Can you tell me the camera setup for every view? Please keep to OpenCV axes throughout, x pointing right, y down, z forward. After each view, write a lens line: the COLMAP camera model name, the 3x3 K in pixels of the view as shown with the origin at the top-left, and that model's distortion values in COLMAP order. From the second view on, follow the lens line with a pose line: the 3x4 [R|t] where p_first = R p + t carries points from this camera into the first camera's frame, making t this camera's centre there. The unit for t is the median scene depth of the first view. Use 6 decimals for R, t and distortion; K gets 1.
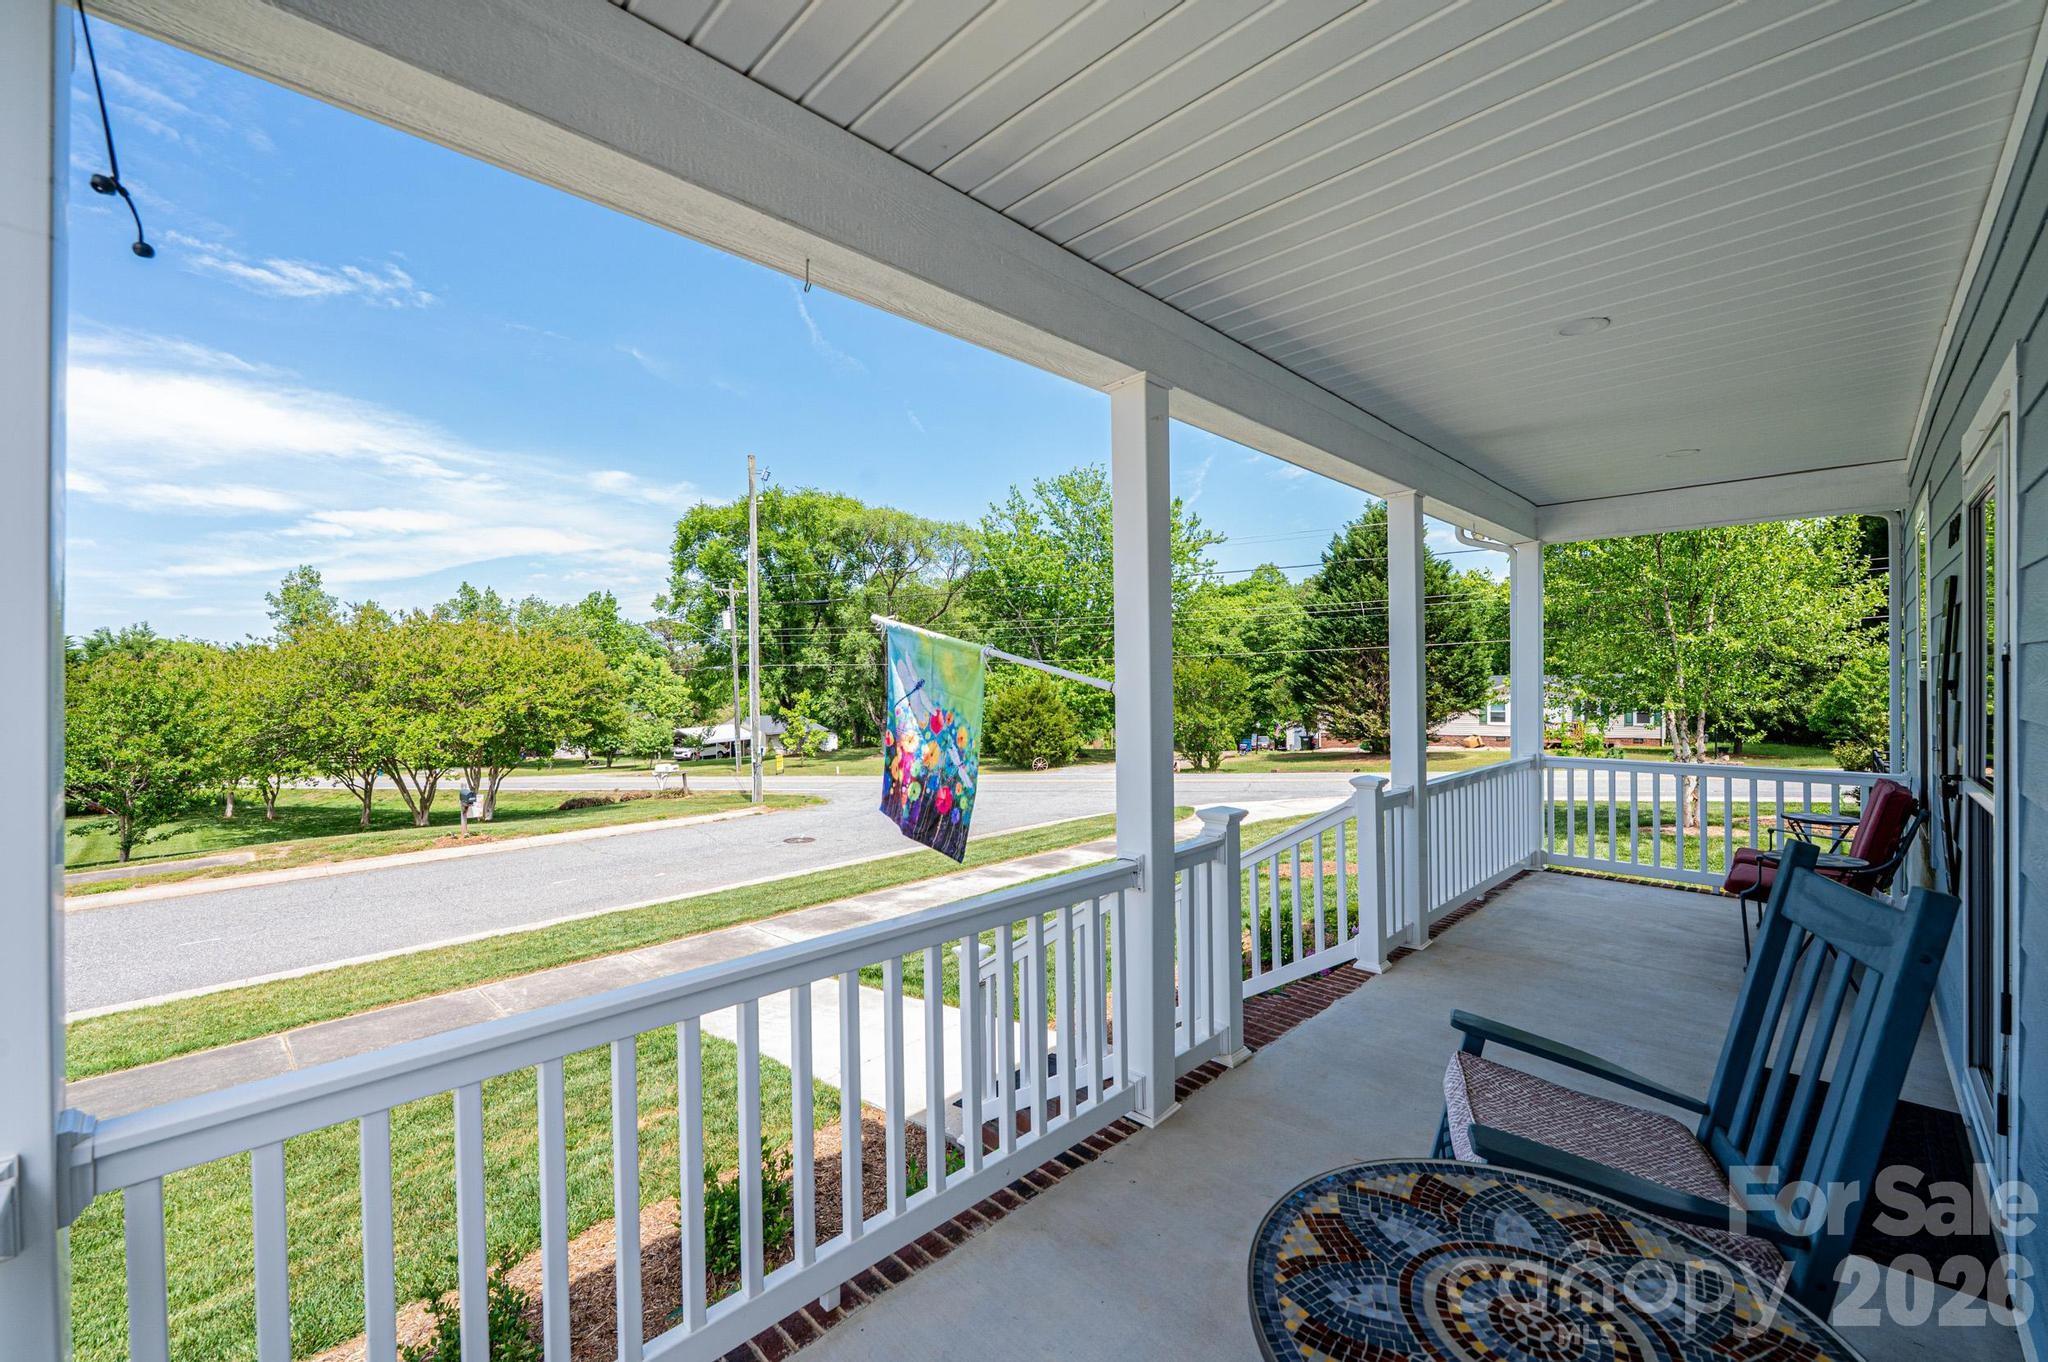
lens RADIAL K [[817.9, 0, 1021.3], [0, 817.9, 682.5], [0, 0, 1]] dist [0.000586, -0.000310]
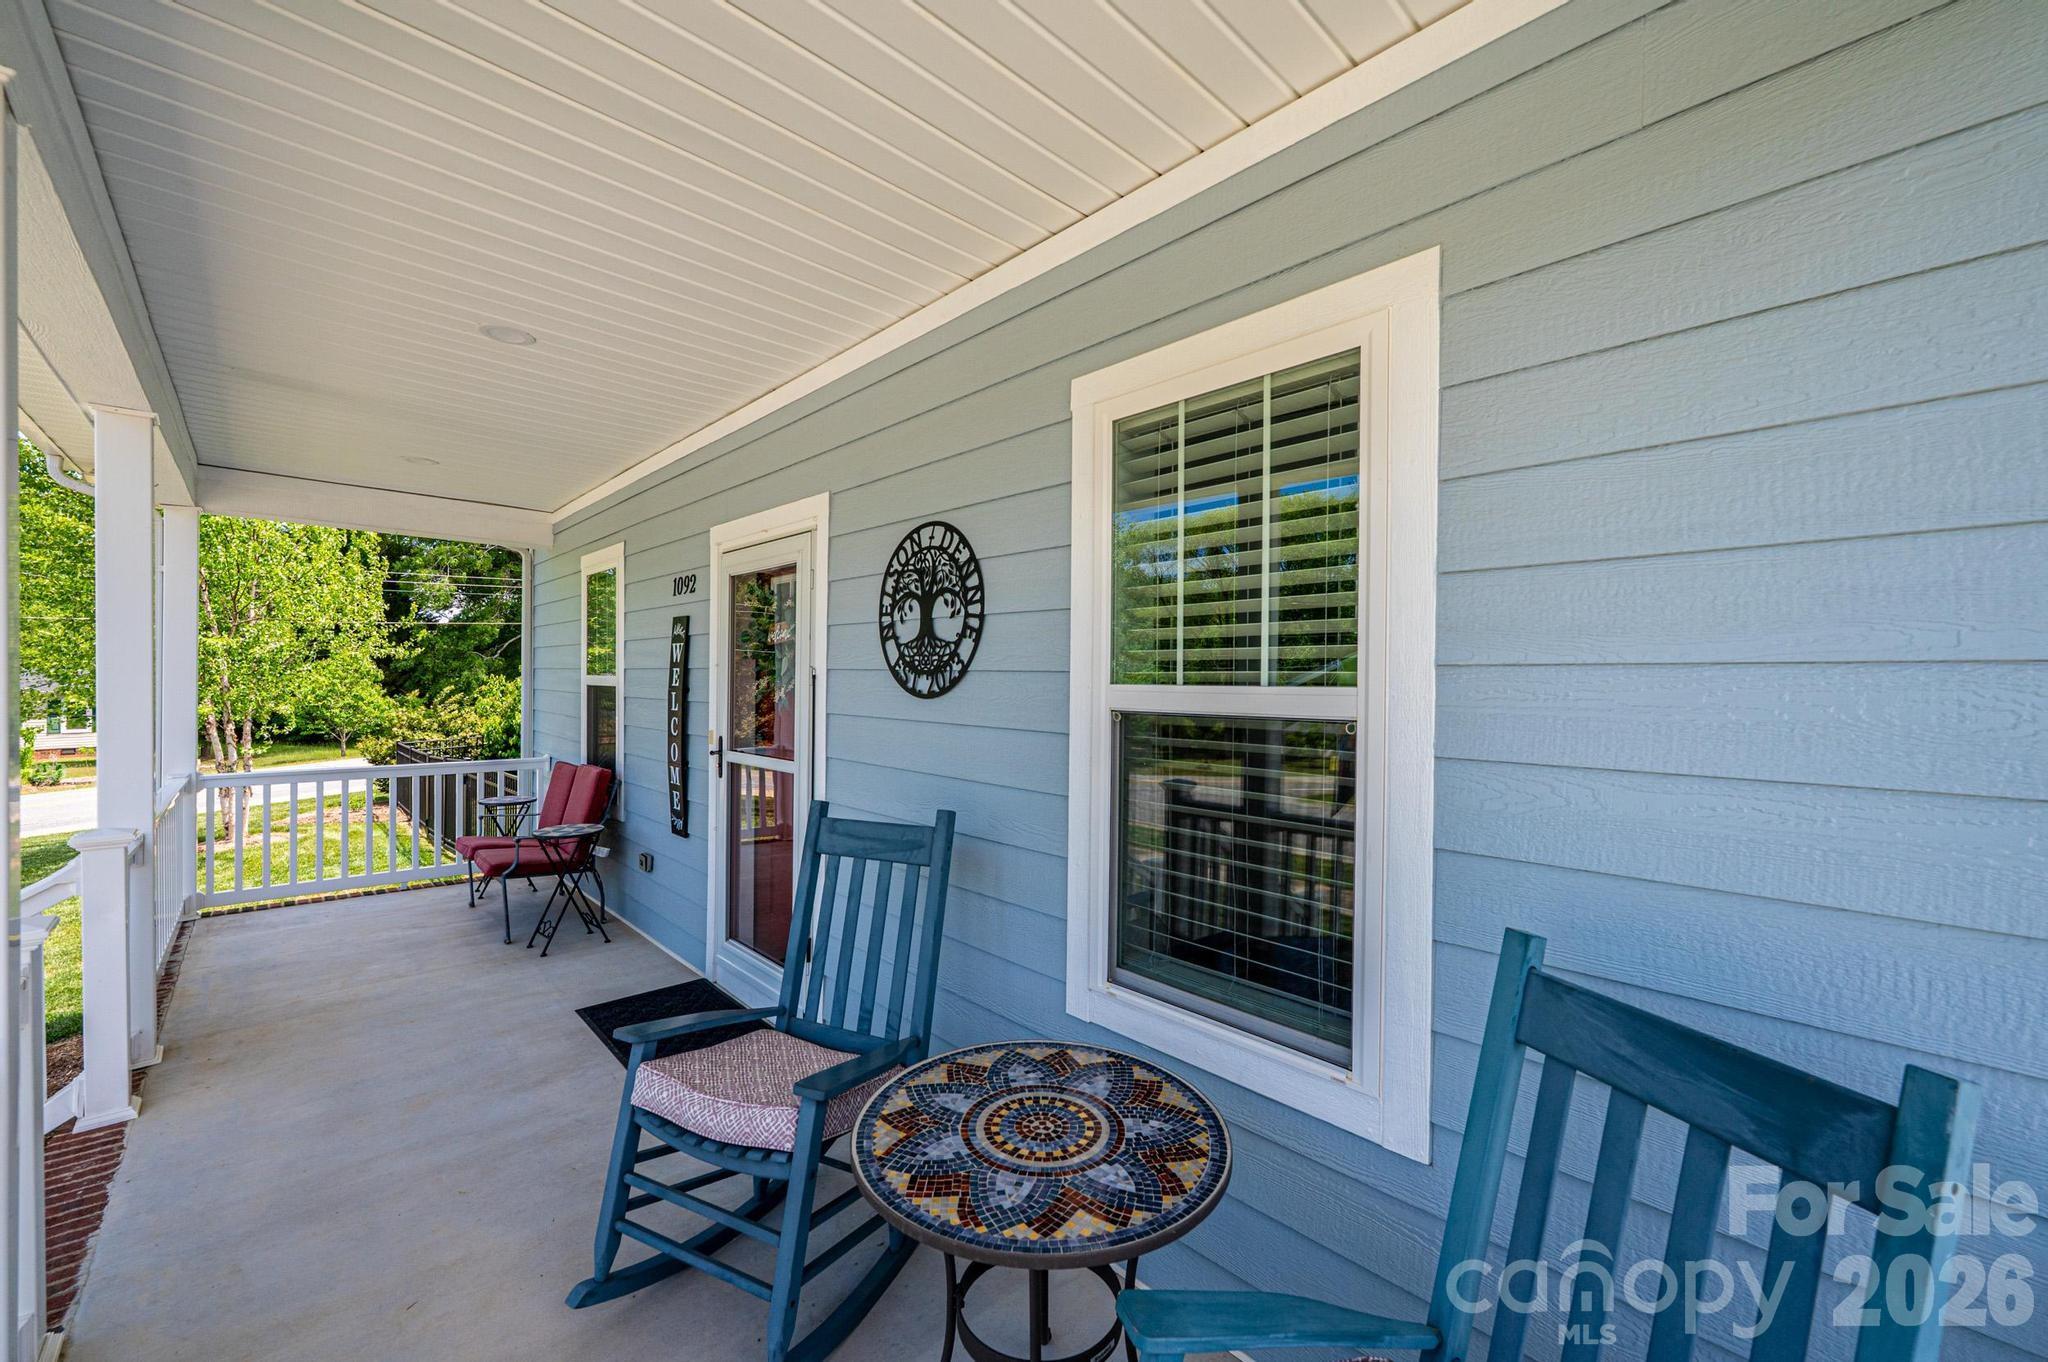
lens RADIAL K [[817.9, 0, 1038.7], [0, 817.9, 691.8], [0, 0, 1]] dist [0.000586, -0.000310]
pose [[0.021772, -0.006935, 0.999739, -0.209510], [-0.008095, 0.999942, 0.007113, -0.005947], [-0.999730, -0.008248, 0.021715, 0.234875]]
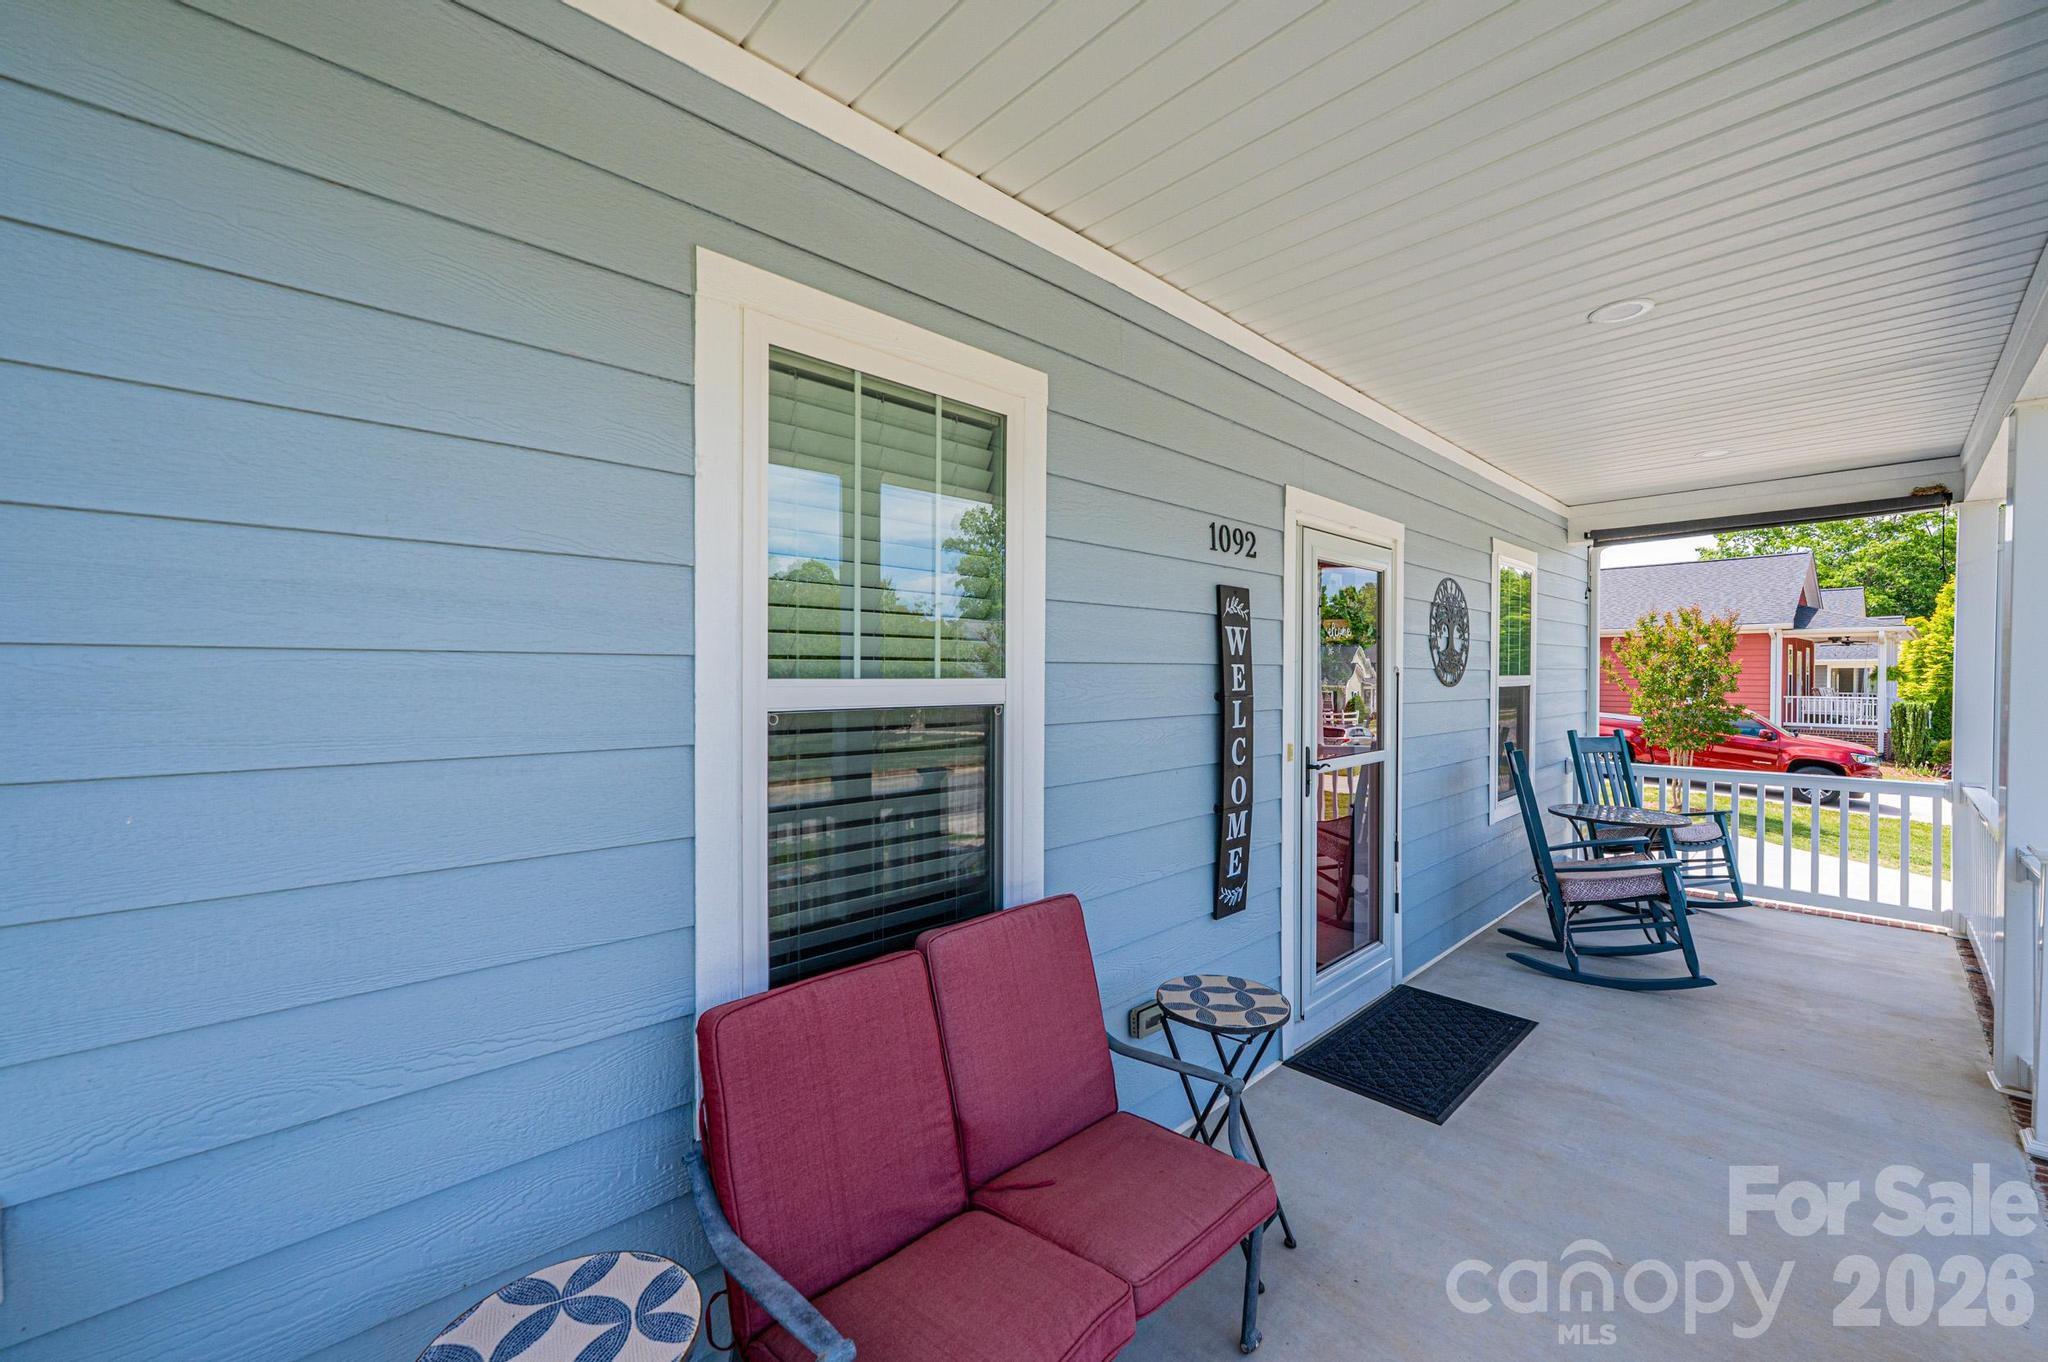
lens RADIAL K [[817.9, 0, 1061.5], [0, 817.9, 675.1], [0, 0, 1]] dist [0.000586, -0.000310]
pose [[-0.999884, 0.006492, -0.013768, 0.950866], [0.006445, 0.999973, 0.003439, -0.017529], [0.013790, 0.003350, -0.999899, 1.380968]]
